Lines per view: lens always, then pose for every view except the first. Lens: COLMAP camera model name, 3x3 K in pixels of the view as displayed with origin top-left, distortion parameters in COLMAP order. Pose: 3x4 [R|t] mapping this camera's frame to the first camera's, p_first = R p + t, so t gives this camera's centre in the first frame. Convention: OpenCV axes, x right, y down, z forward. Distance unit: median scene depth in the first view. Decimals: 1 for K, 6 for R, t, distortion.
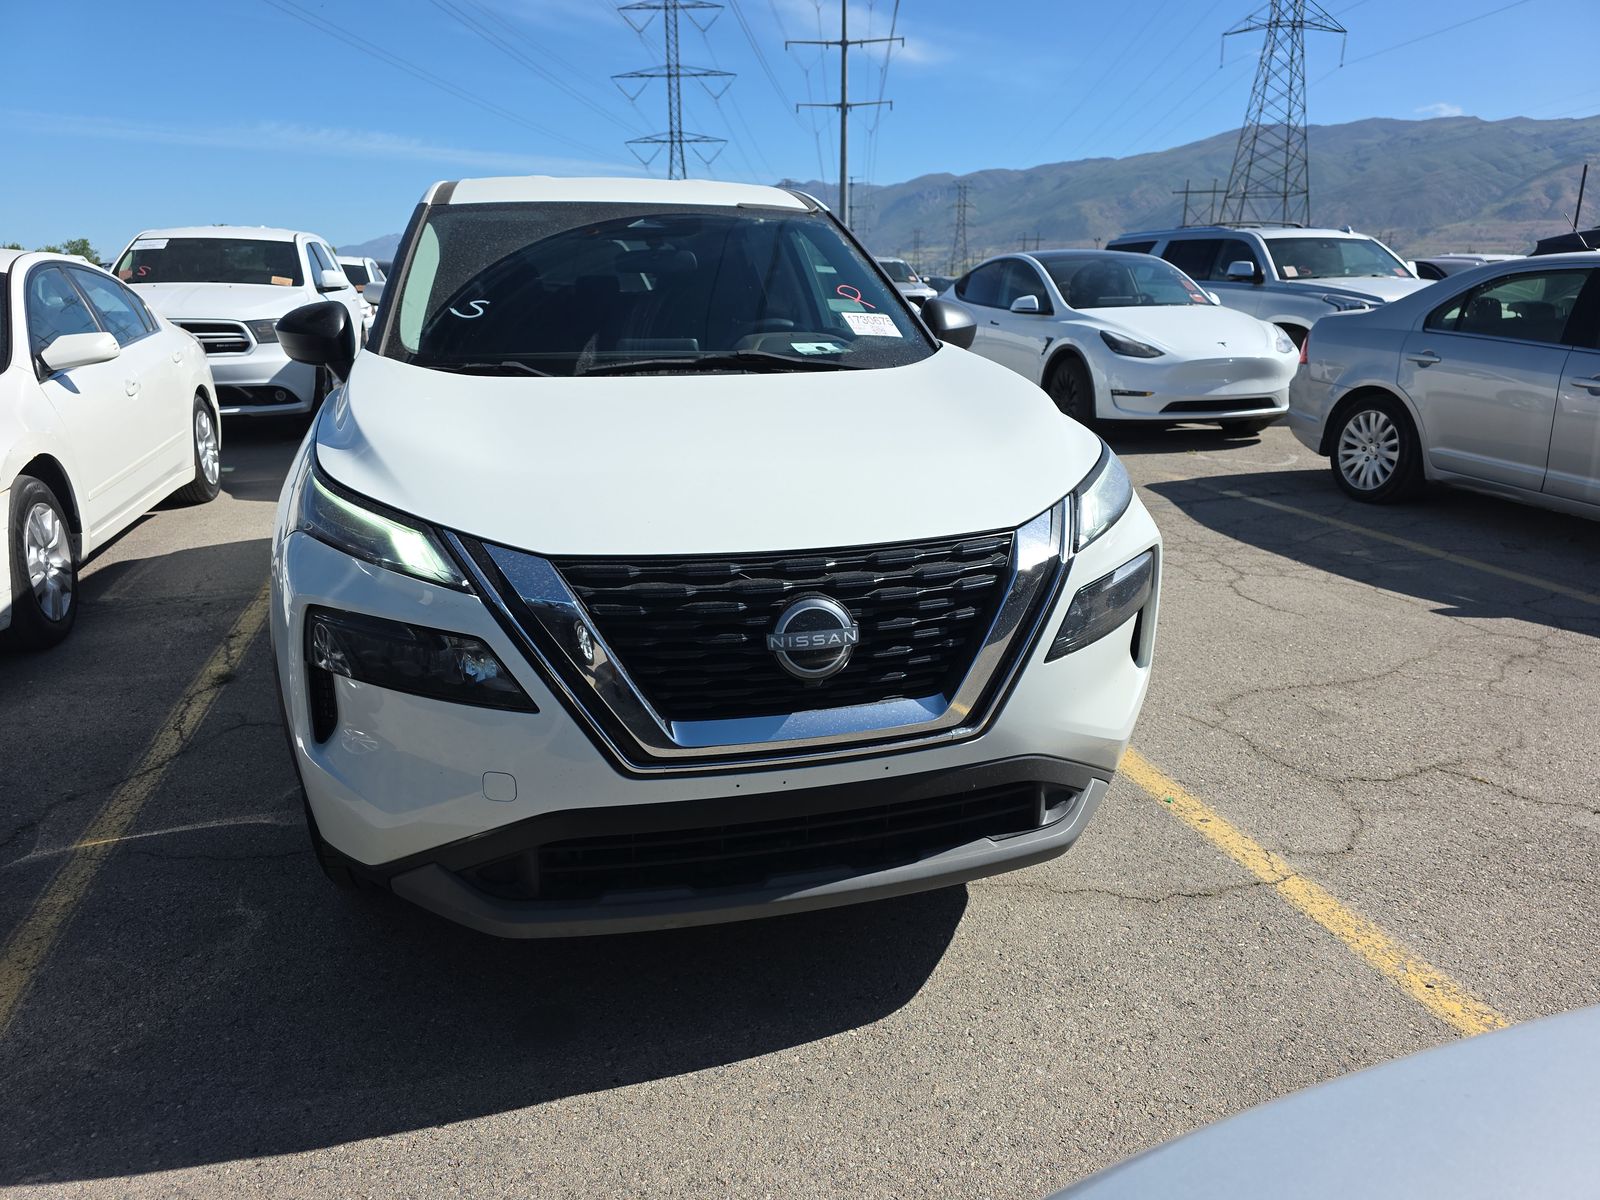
lens RADIAL K [[1041.2, 0, 805.3], [0, 1041.2, 635.2], [0, 0, 1]] dist [0.045623, -0.039447]
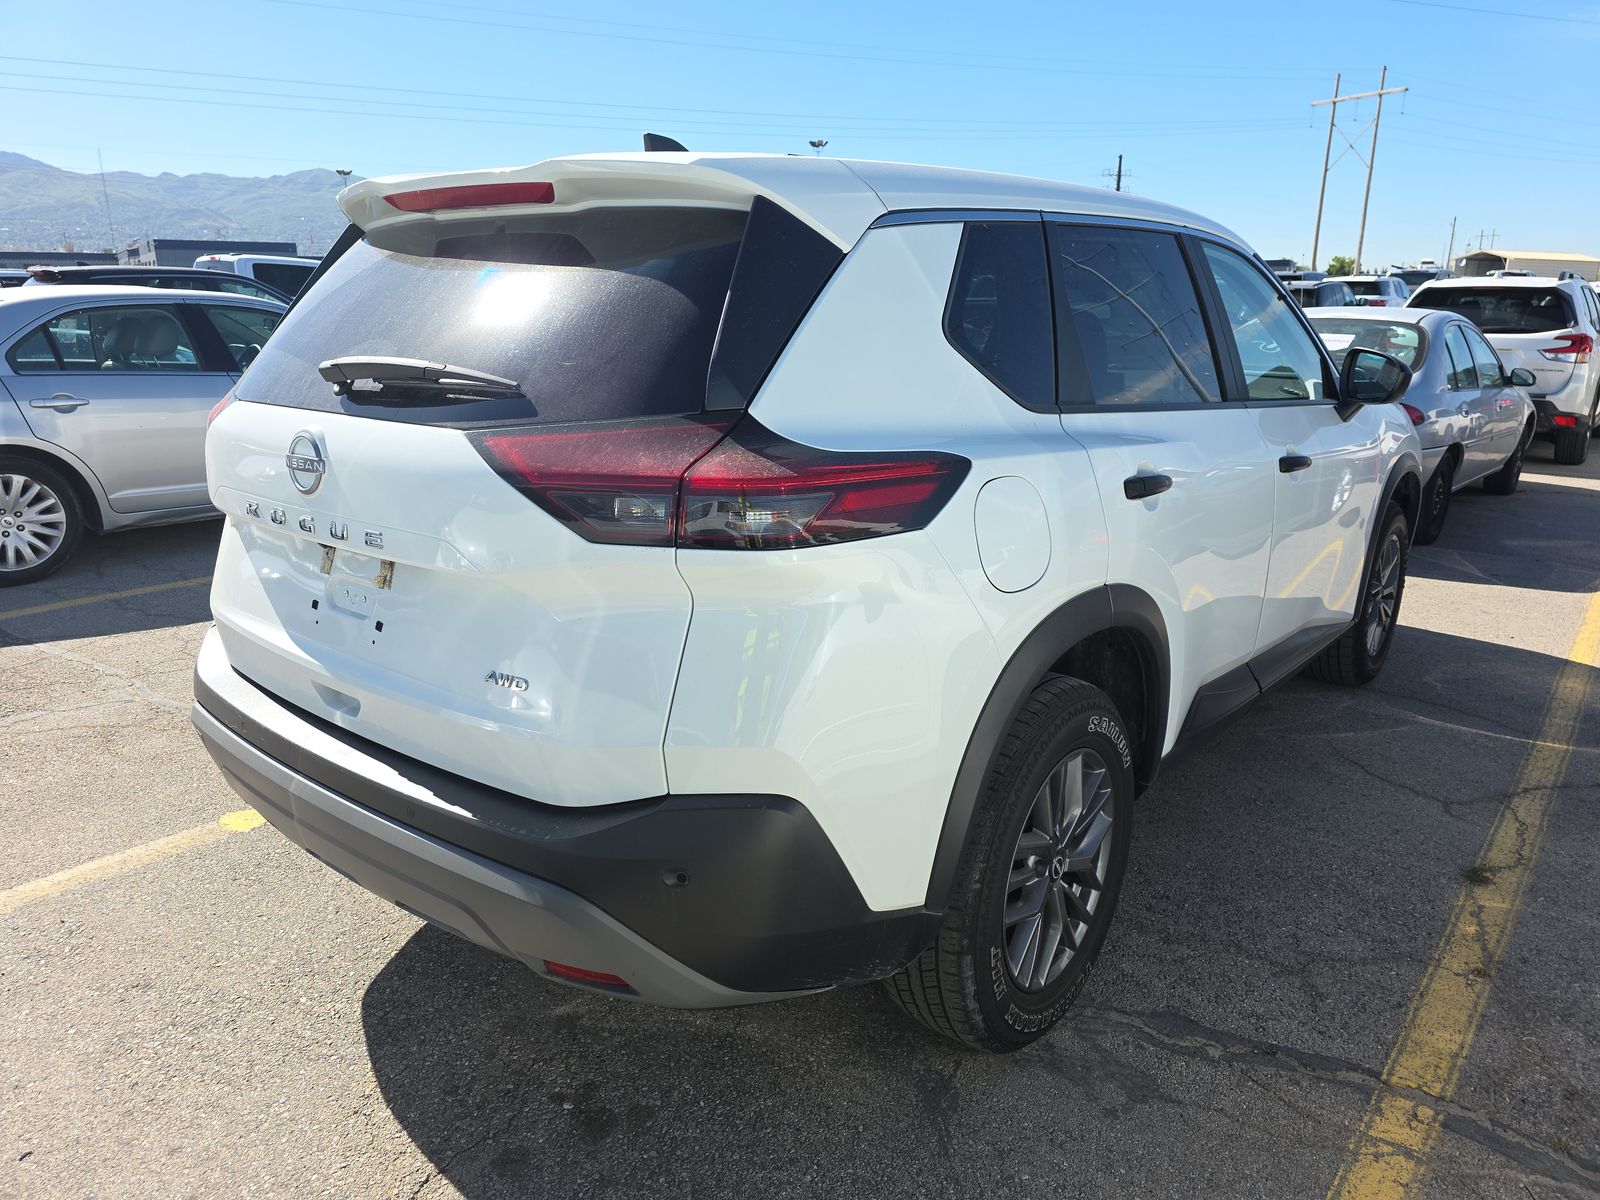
lens RADIAL K [[1080.2, 0, 800.0], [0, 1080.2, 600.0], [0, 0, 1]] dist [0.054034, -0.051492]
pose [[-0.573294, -0.217854, 0.789857, -0.920586], [0.261344, 0.865031, 0.428276, -0.621149], [-0.776552, 0.451953, -0.438982, 1.764832]]
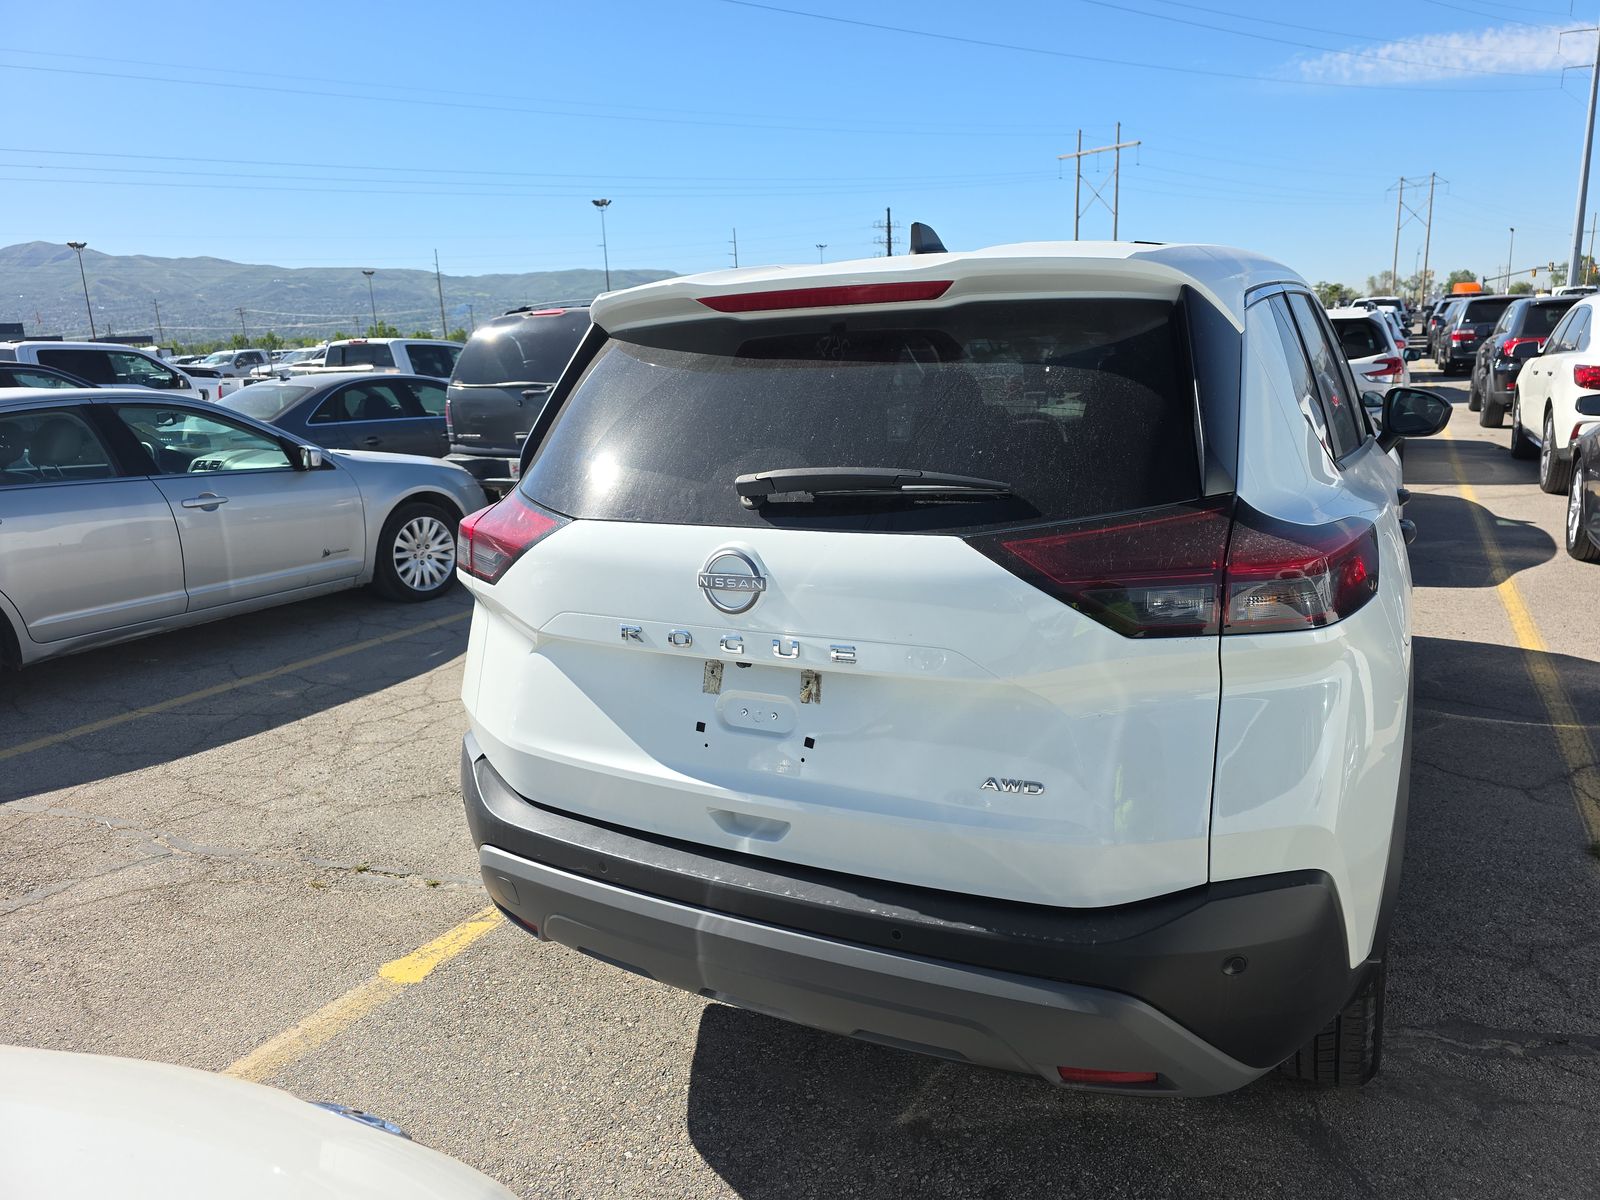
lens RADIAL K [[1076.7, 0, 806.8], [0, 1076.7, 609.7], [0, 0, 1]] dist [0.063574, -0.062336]
pose [[-0.723711, -0.129104, 0.677919, -0.721171], [0.264514, 0.855424, 0.445289, -0.714663], [-0.637397, 0.501580, -0.584930, 1.960635]]
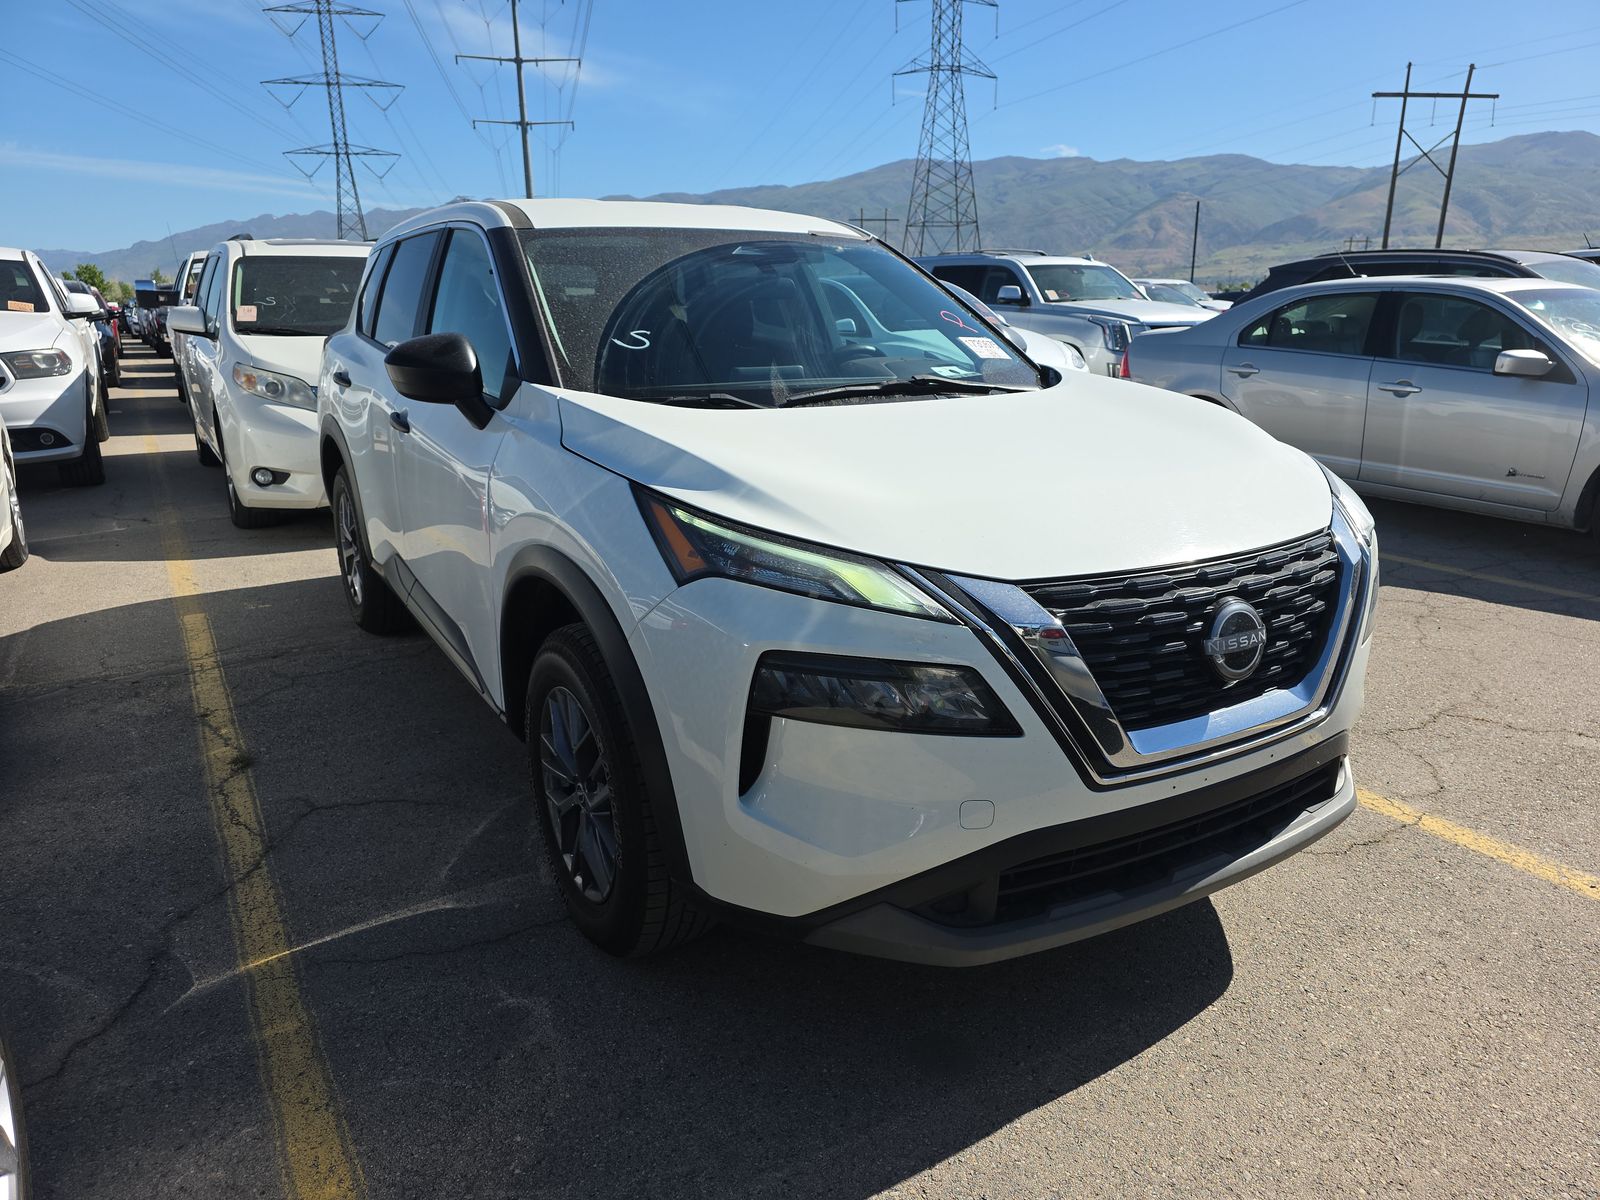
lens RADIAL K [[1041.2, 0, 805.3], [0, 1041.2, 635.2], [0, 0, 1]] dist [0.045623, -0.039447]
pose [[0.962085, -0.086002, 0.258837, -0.350849], [0.090633, 0.995866, -0.005987, -0.017789], [-0.257252, 0.029219, 0.965903, 0.035301]]
